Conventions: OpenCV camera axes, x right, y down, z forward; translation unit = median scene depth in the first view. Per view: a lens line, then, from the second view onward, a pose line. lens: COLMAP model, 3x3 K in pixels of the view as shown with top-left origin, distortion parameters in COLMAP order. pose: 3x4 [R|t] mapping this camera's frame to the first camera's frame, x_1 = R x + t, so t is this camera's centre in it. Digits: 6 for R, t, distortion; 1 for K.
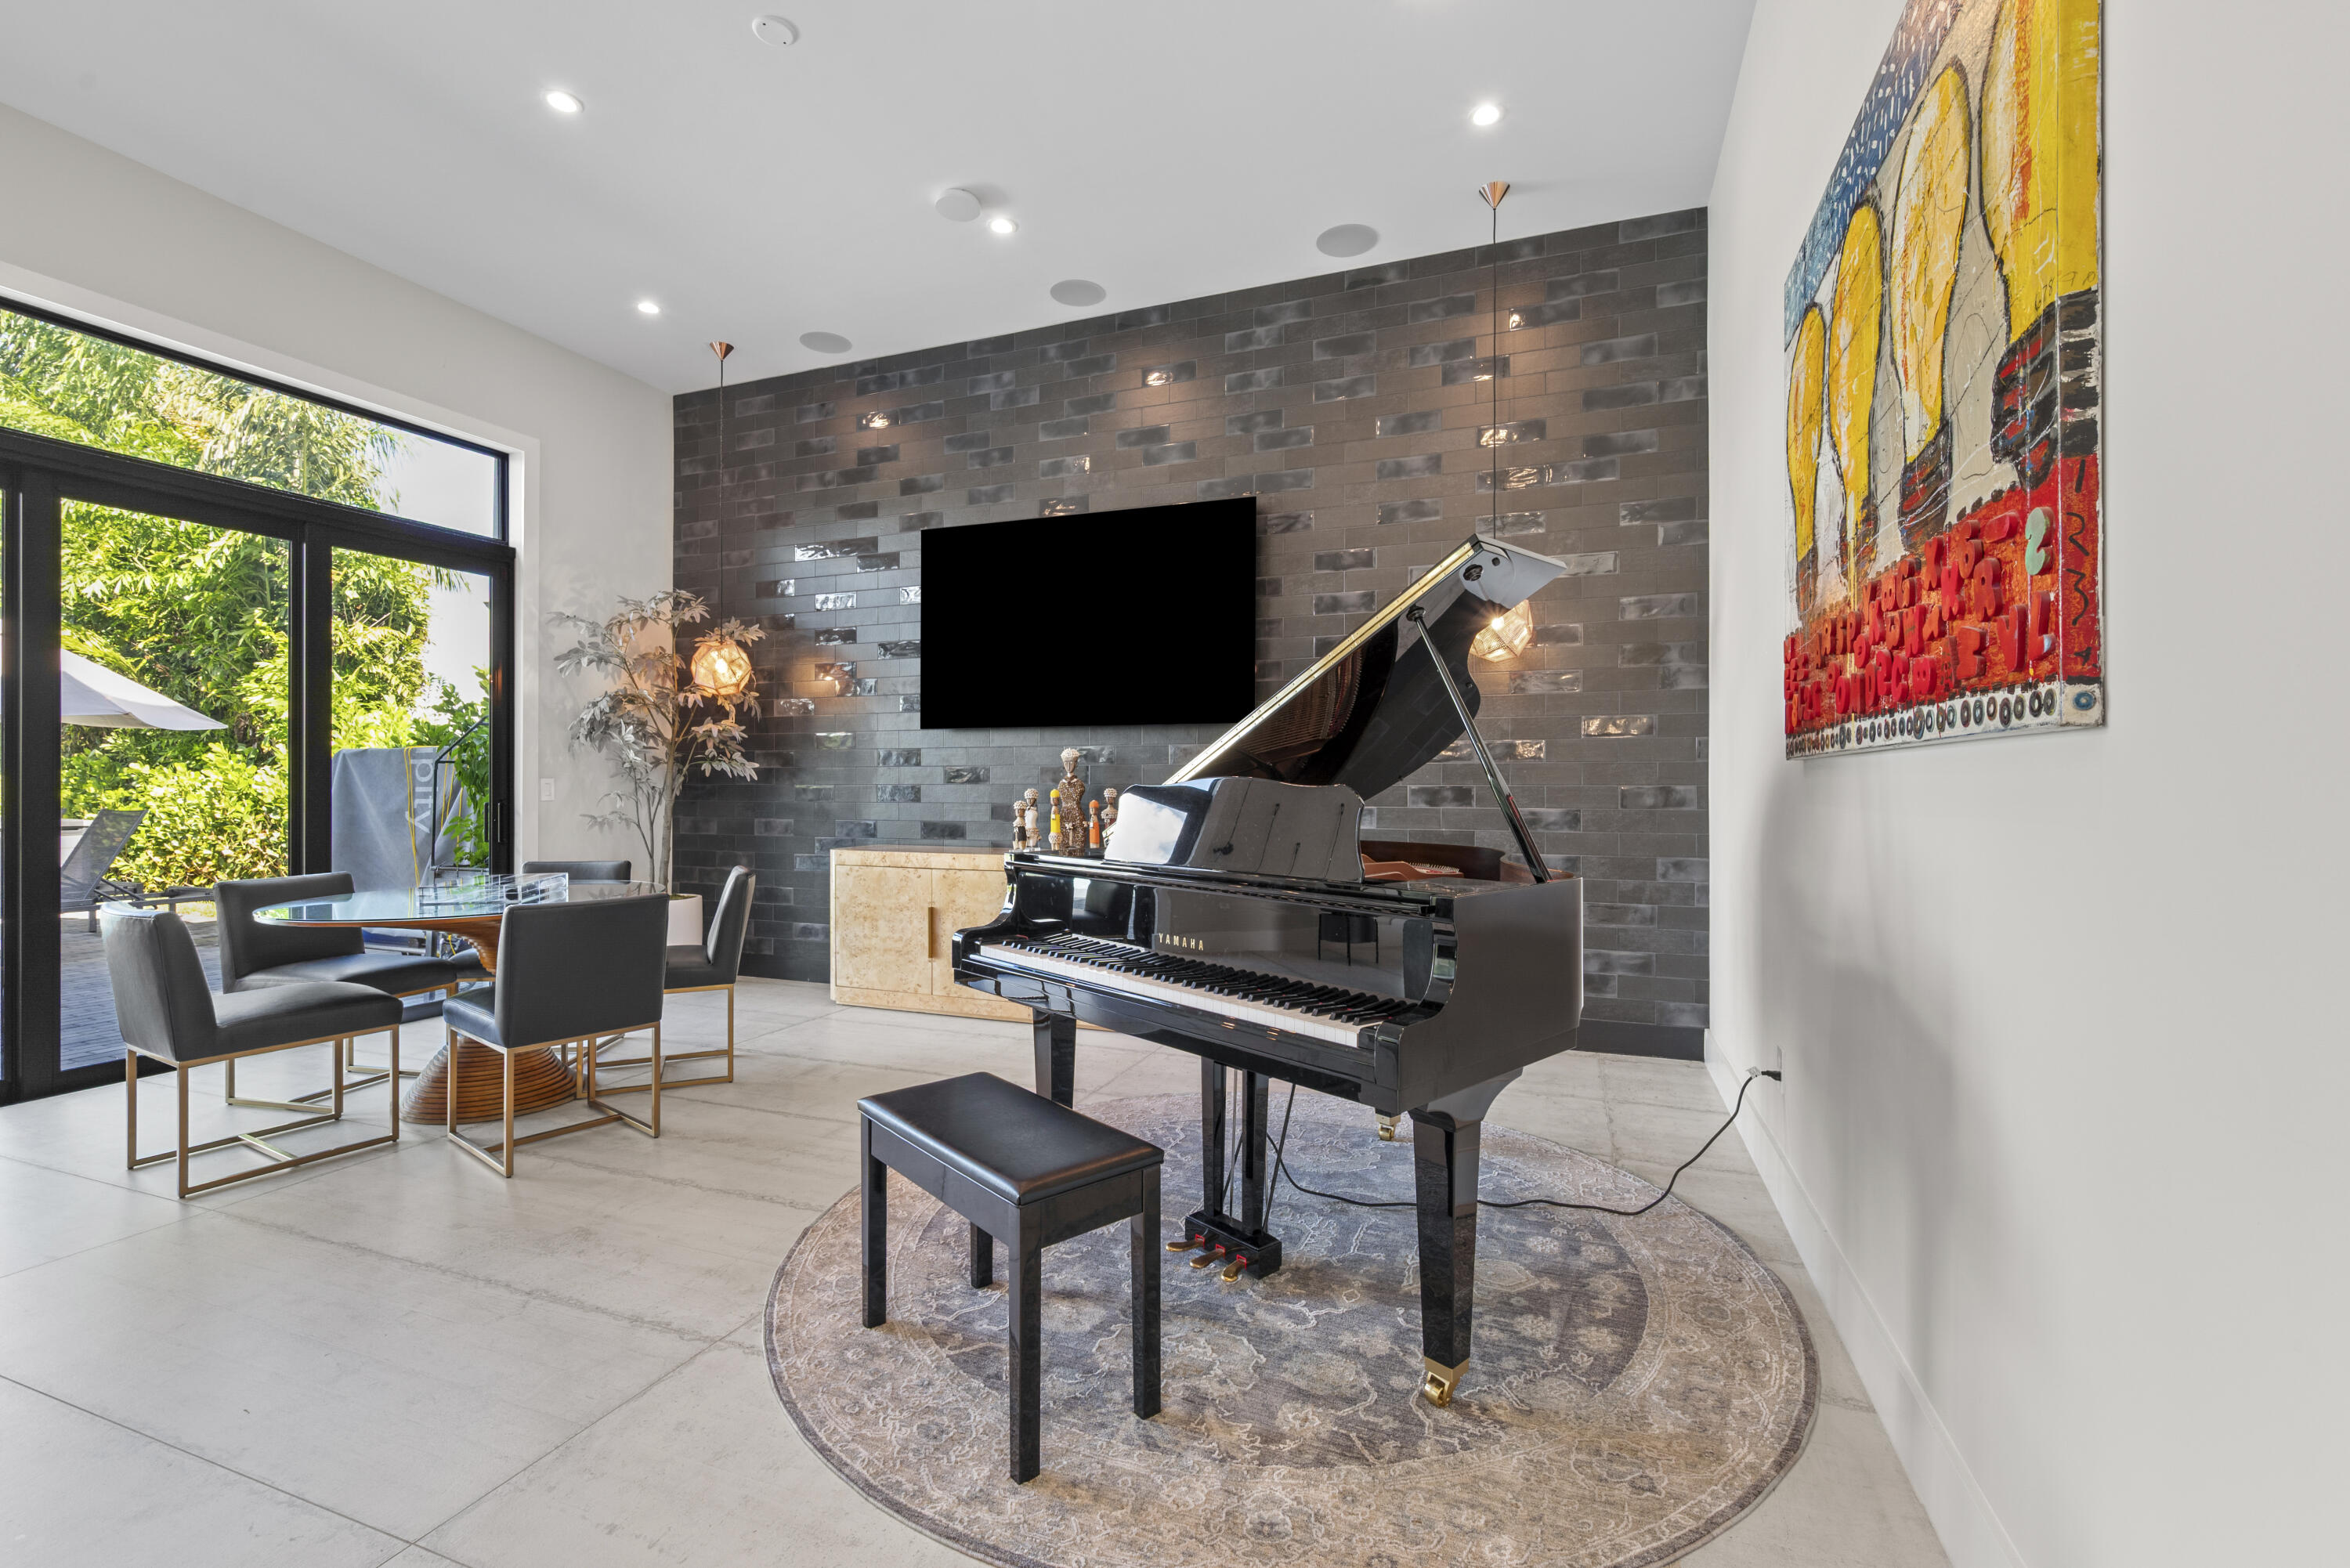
lens RADIAL K [[1007.6, 0, 1179.3], [0, 1007.6, 775.3], [0, 0, 1]] dist [-0.005401, 0.000135]
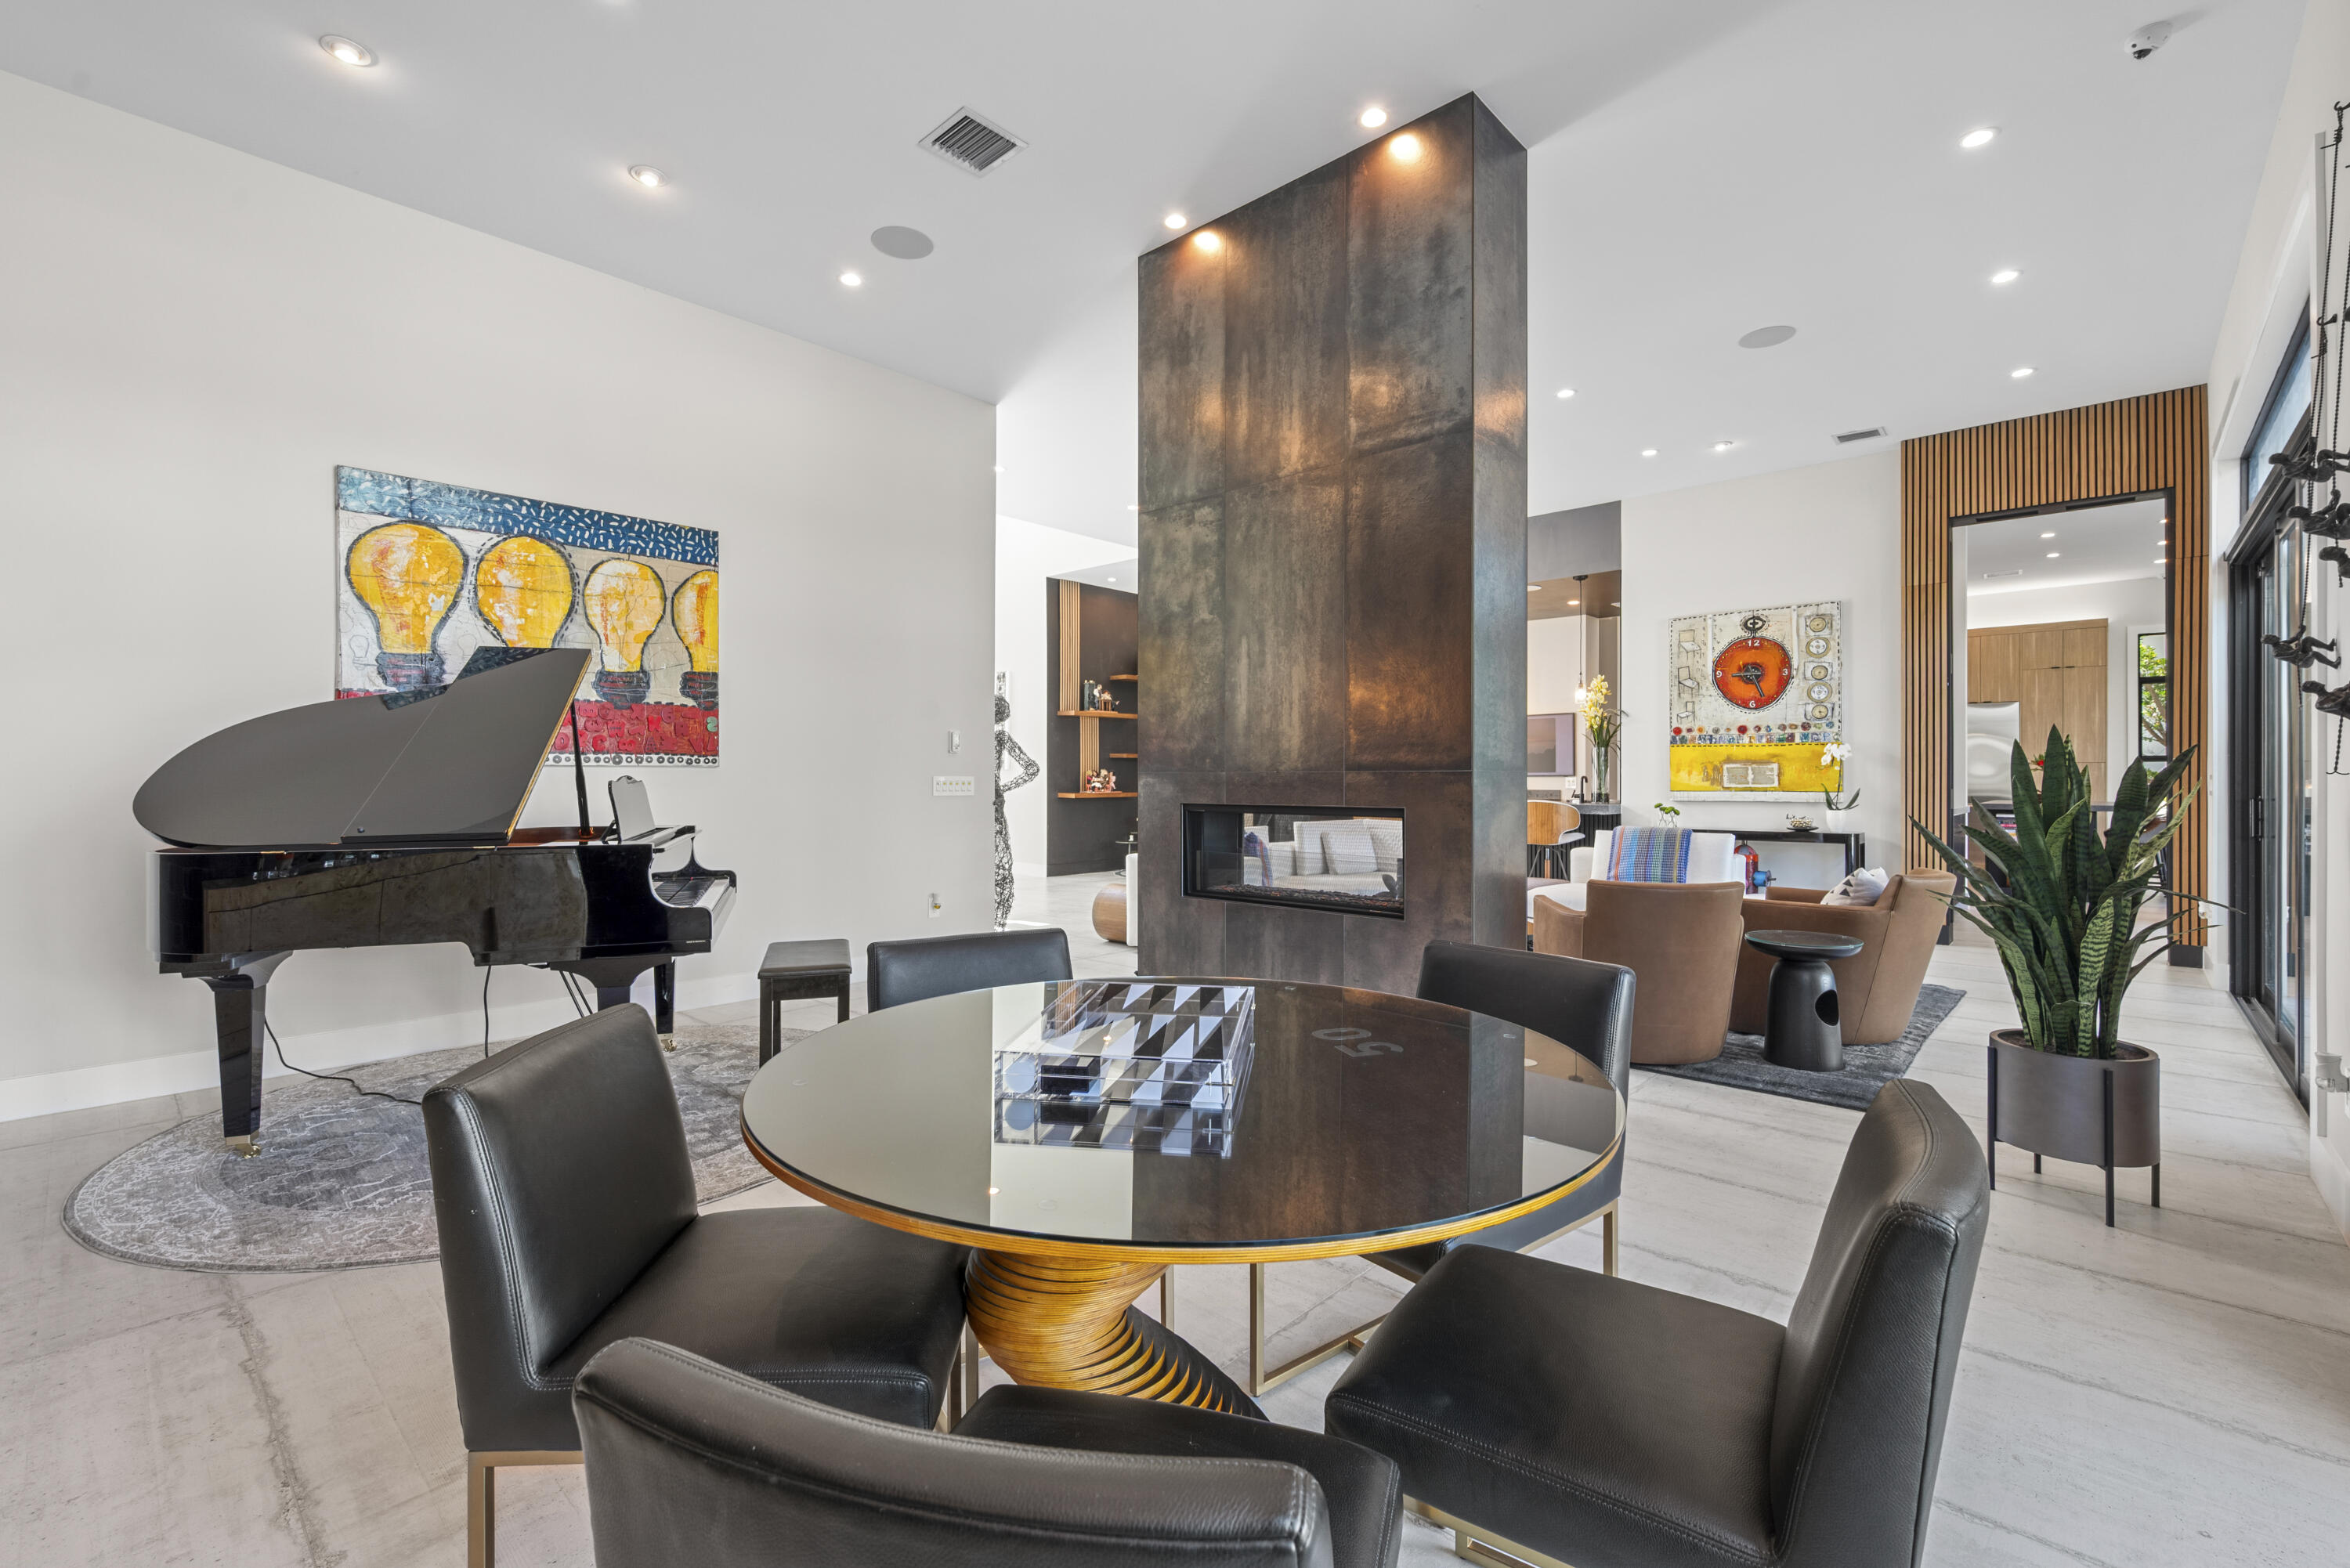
lens RADIAL K [[1007.6, 0, 1167.6], [0, 1007.6, 778.0], [0, 0, 1]] dist [-0.005401, 0.000135]
pose [[-0.923734, 0.002919, 0.383022, -0.610131], [-0.000335, 0.999964, -0.008429, 0.009591], [-0.383033, -0.007914, -0.923701, 0.984552]]
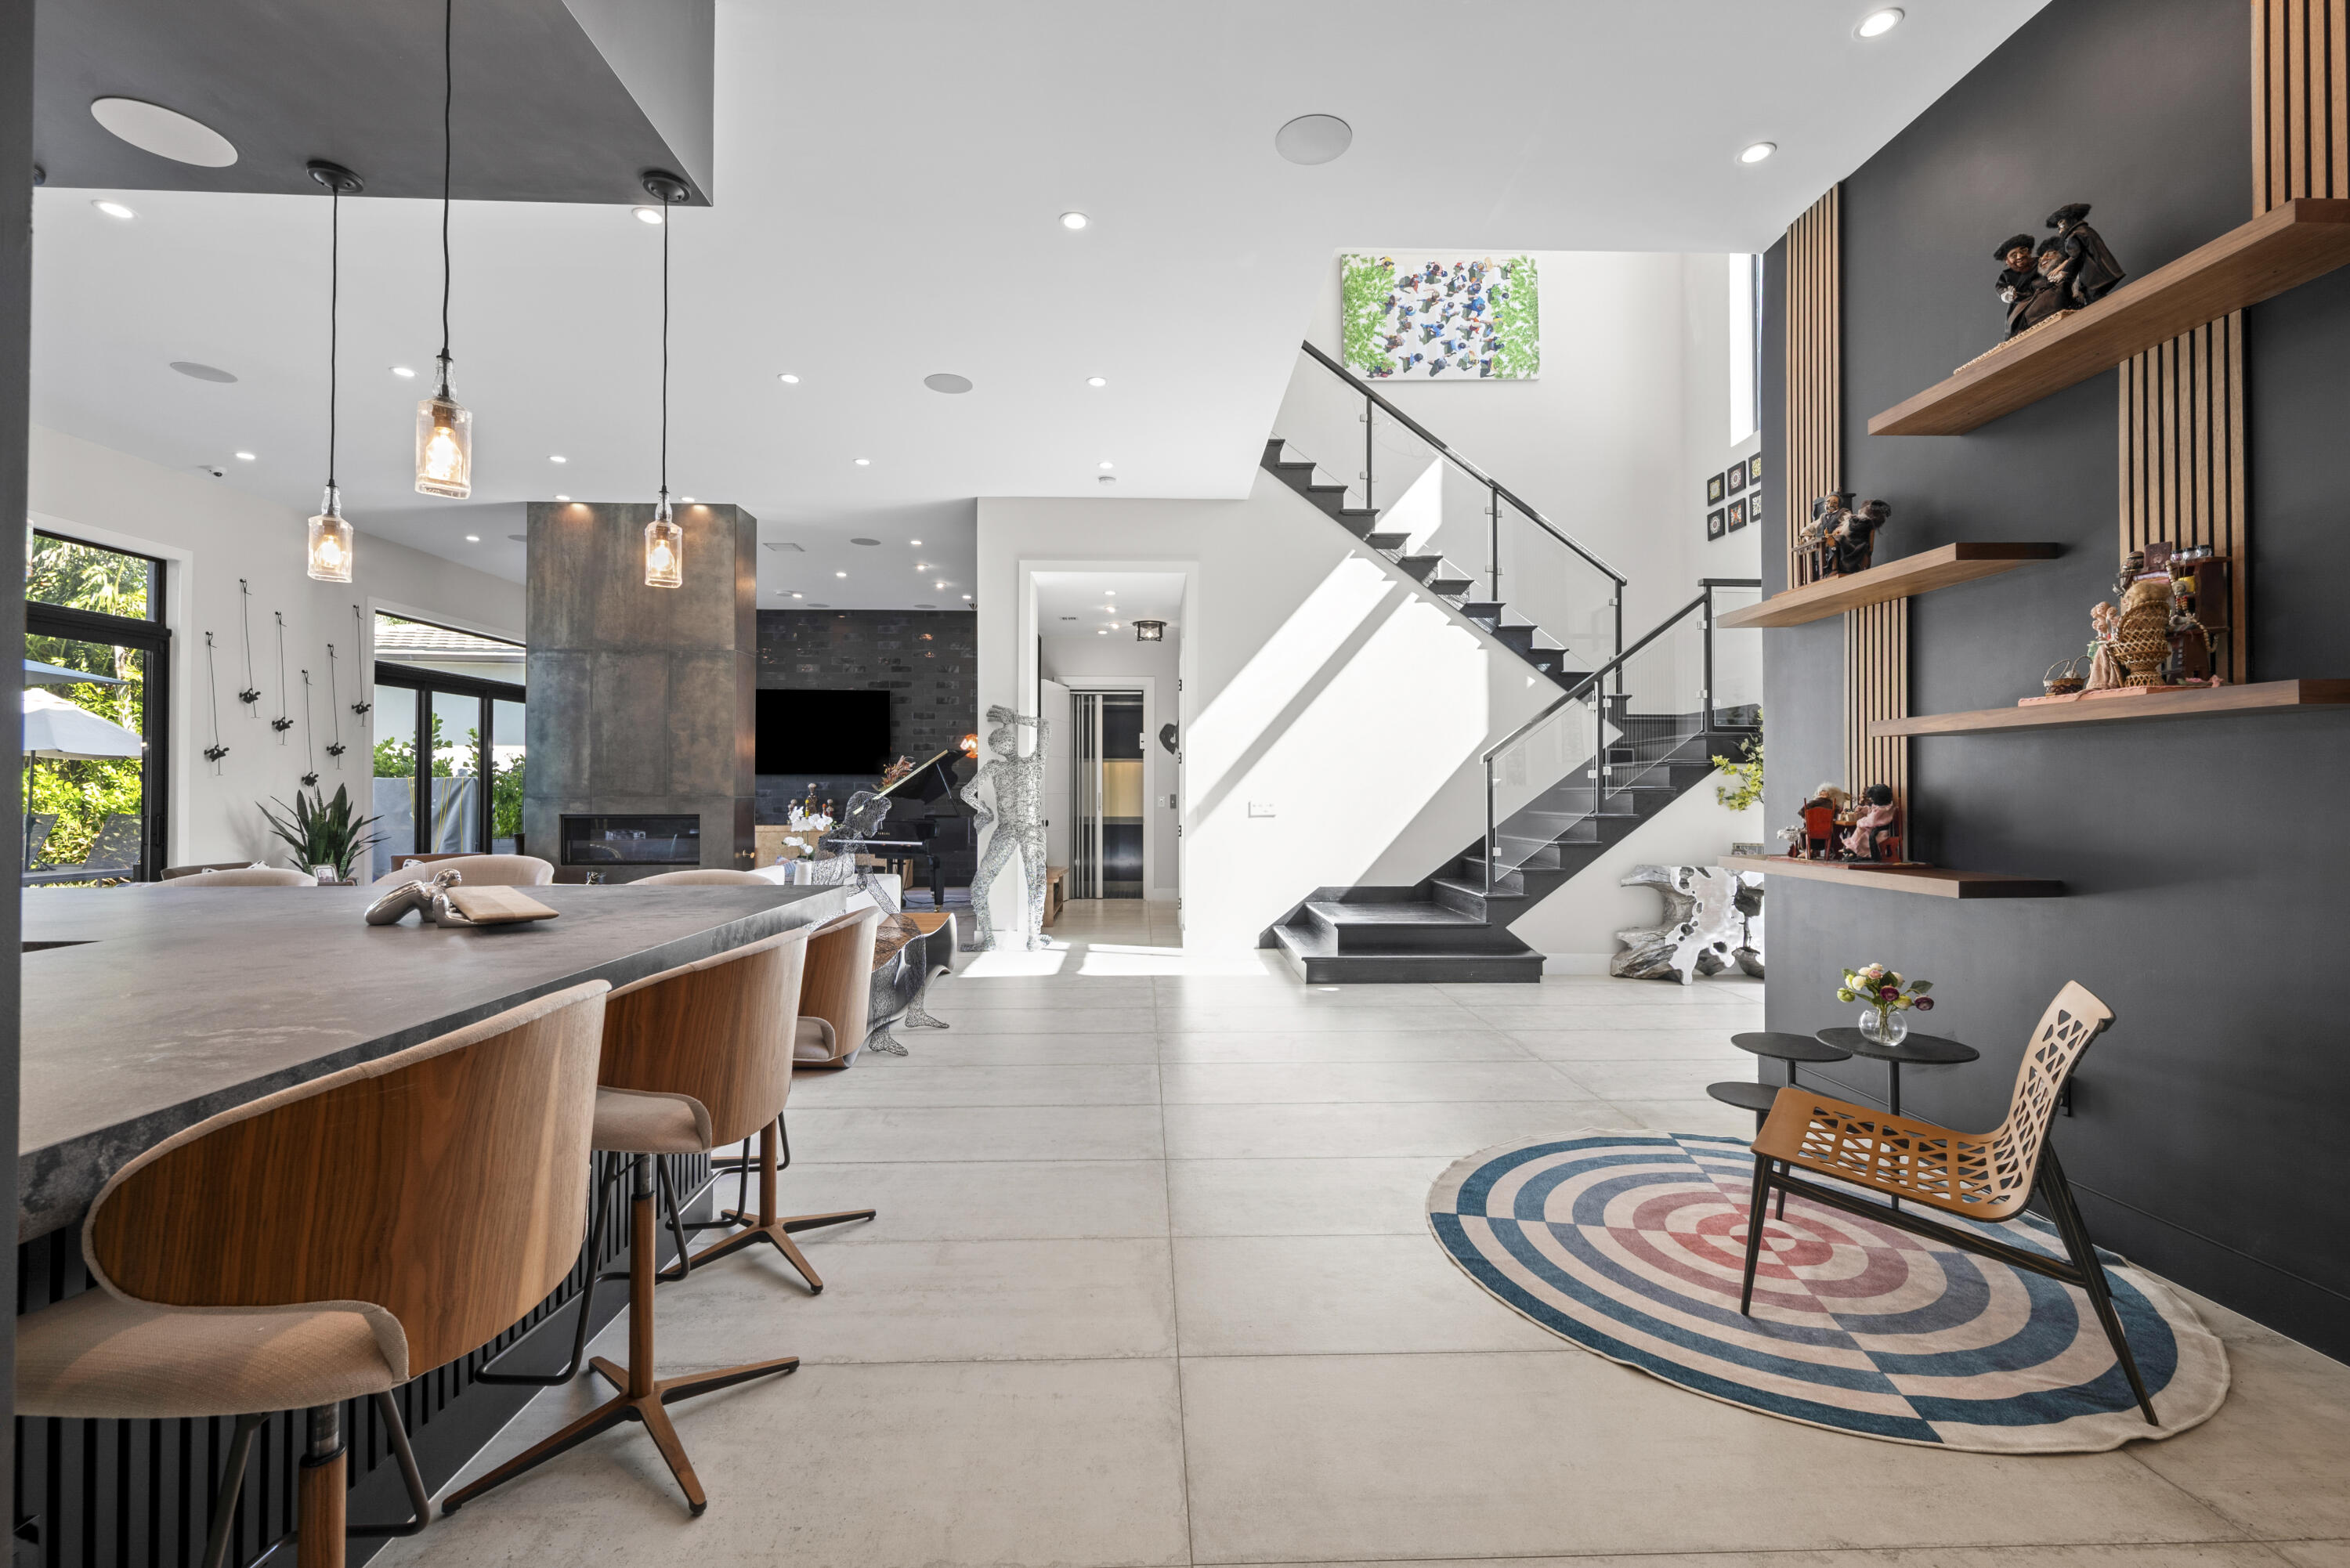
lens RADIAL K [[1007.6, 0, 1181.4], [0, 1007.6, 784.3], [0, 0, 1]] dist [-0.005401, 0.000135]
pose [[0.919810, 0.006184, 0.392316, -0.245321], [-0.006361, 0.999979, -0.000849, -0.028187], [-0.392313, -0.001714, 0.919830, -1.659415]]
